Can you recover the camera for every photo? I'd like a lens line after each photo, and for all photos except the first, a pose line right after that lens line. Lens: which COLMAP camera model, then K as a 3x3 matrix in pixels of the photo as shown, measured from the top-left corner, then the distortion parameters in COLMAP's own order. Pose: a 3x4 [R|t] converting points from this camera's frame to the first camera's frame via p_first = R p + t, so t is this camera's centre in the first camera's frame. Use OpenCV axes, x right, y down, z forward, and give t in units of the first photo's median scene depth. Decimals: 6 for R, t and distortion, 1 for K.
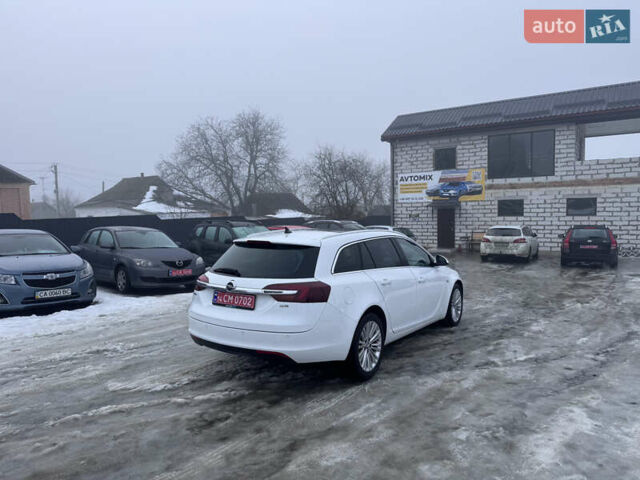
lens RADIAL K [[449.5, 0, 325.6], [0, 449.5, 240.1], [0, 0, 1]] dist [0.057906, -0.074055]
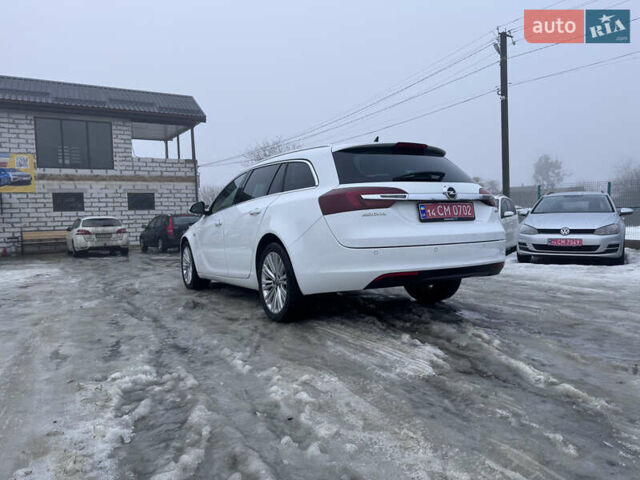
lens RADIAL K [[449.5, 0, 319.5], [0, 449.5, 243.3], [0, 0, 1]] dist [0.057906, -0.074055]
pose [[0.442926, -0.055337, 0.894849, -0.237300], [0.077018, 0.996752, 0.023517, 0.036558], [-0.893244, 0.058503, 0.445750, 0.207261]]
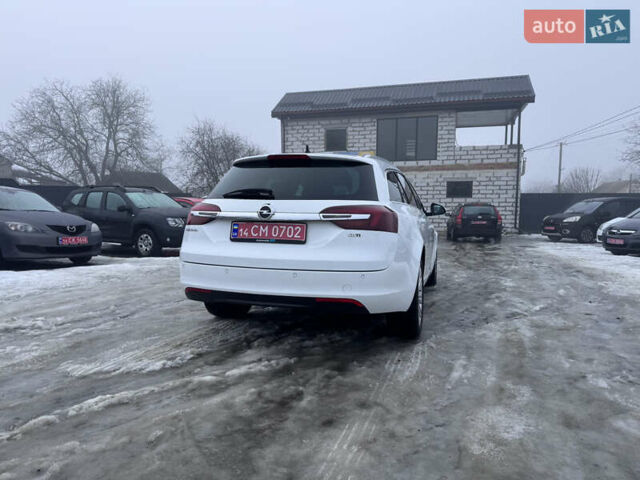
lens RADIAL K [[449.5, 0, 320.6], [0, 449.5, 241.3], [0, 0, 1]] dist [0.057906, -0.074055]
pose [[0.957379, -0.006996, 0.288748, -0.079143], [0.000664, 0.999757, 0.022021, 0.031810], [-0.288832, -0.020891, 0.957152, 0.075158]]
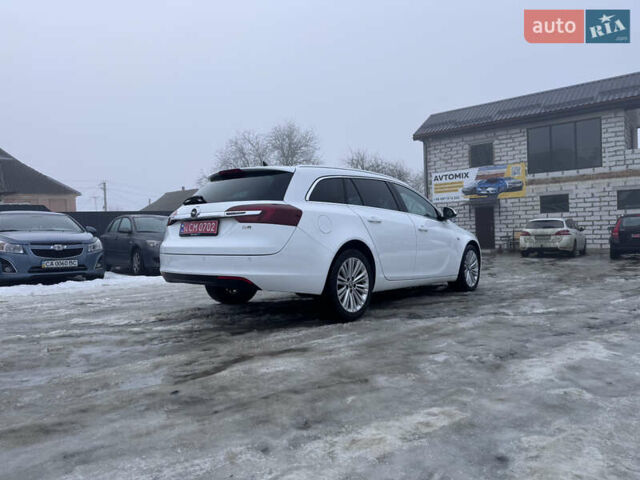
lens RADIAL K [[449.5, 0, 318.3], [0, 449.5, 241.7], [0, 0, 1]] dist [0.057906, -0.074055]
pose [[0.993809, -0.016920, -0.109810, 0.033990], [0.012794, 0.999189, -0.038171, 0.048057], [0.110366, 0.036529, 0.993219, 0.026342]]
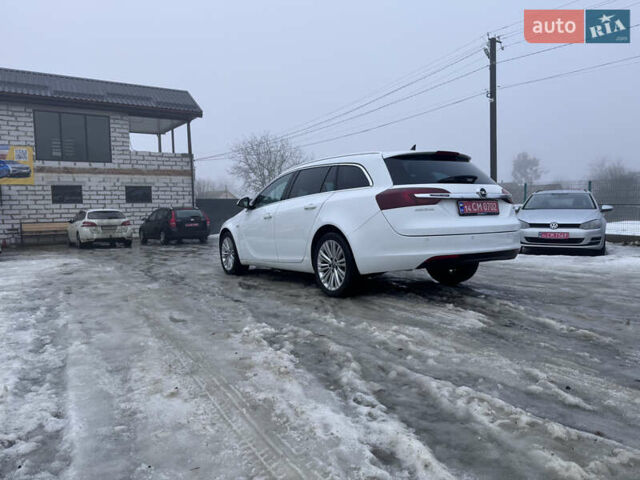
lens RADIAL K [[449.5, 0, 319.0], [0, 449.5, 244.1], [0, 0, 1]] dist [0.057906, -0.074055]
pose [[0.405284, -0.066220, 0.911789, -0.294085], [0.070701, 0.996656, 0.040957, 0.035361], [-0.911453, 0.047866, 0.408611, 0.222845]]
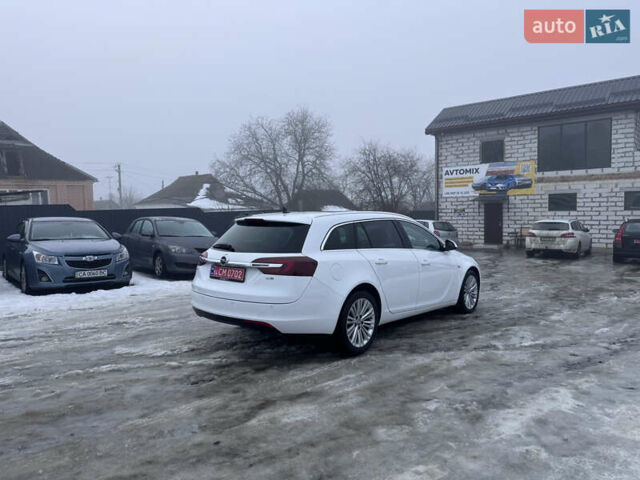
lens RADIAL K [[449.5, 0, 323.2], [0, 449.5, 237.2], [0, 0, 1]] dist [0.057906, -0.074055]
pose [[0.992489, 0.007242, -0.122119, 0.035954], [-0.007651, 0.999967, -0.002882, 0.011868], [0.122094, 0.003795, 0.992511, -0.005857]]
